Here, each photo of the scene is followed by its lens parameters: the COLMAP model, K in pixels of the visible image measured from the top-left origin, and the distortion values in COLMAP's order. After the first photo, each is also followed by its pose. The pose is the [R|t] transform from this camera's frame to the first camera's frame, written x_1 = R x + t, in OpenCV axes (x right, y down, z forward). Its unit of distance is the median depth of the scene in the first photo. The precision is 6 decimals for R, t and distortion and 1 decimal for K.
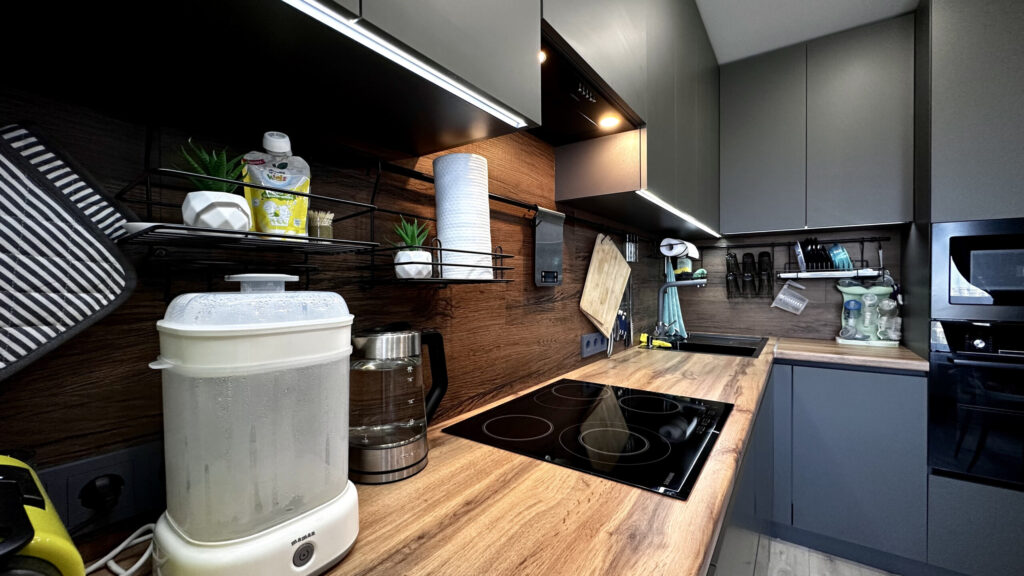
lens RADIAL K [[408.2, 0, 512.6], [0, 408.2, 284.7], [0, 0, 1]] dist [-0.003778, 0.000957]
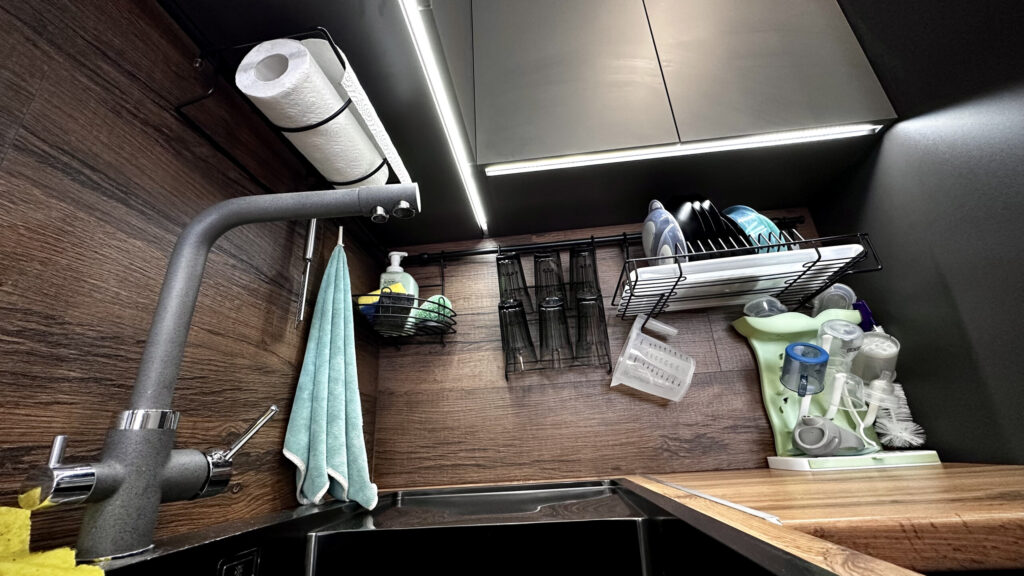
lens RADIAL K [[408.2, 0, 510.7], [0, 408.2, 282.8], [0, 0, 1]] dist [-0.003778, 0.000957]
pose [[0.873421, 0.139830, 0.466458, 0.582155], [0.053335, 0.924656, -0.377050, 0.160289], [-0.484036, 0.354201, 0.800156, 1.127802]]
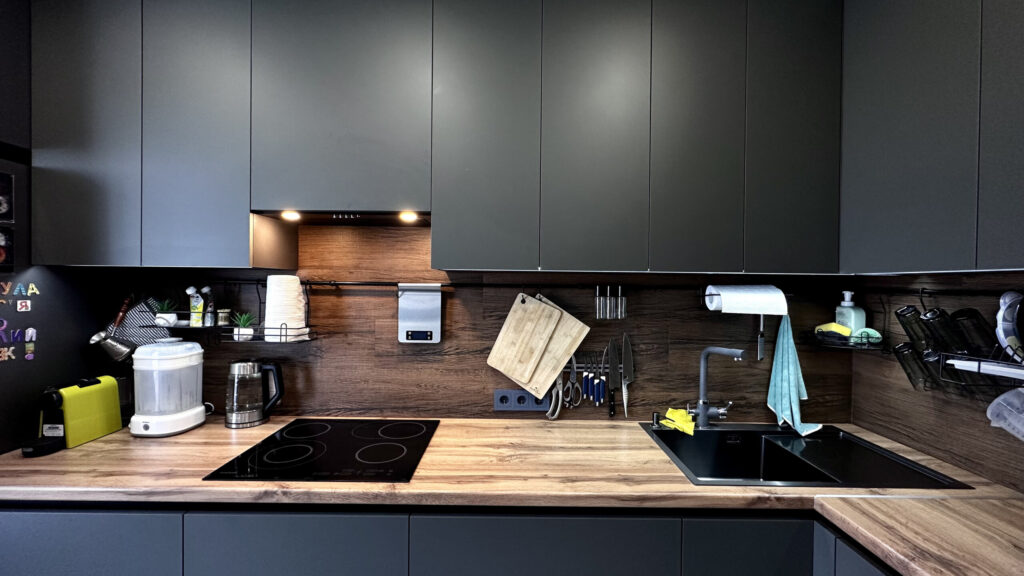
lens RADIAL K [[408.2, 0, 515.4], [0, 408.2, 289.4], [0, 0, 1]] dist [-0.003778, 0.000957]
pose [[0.576394, 0.022677, -0.816857, 1.093399], [-0.019268, 0.999714, 0.014158, -0.157685], [0.816945, 0.007579, 0.576666, 0.432516]]
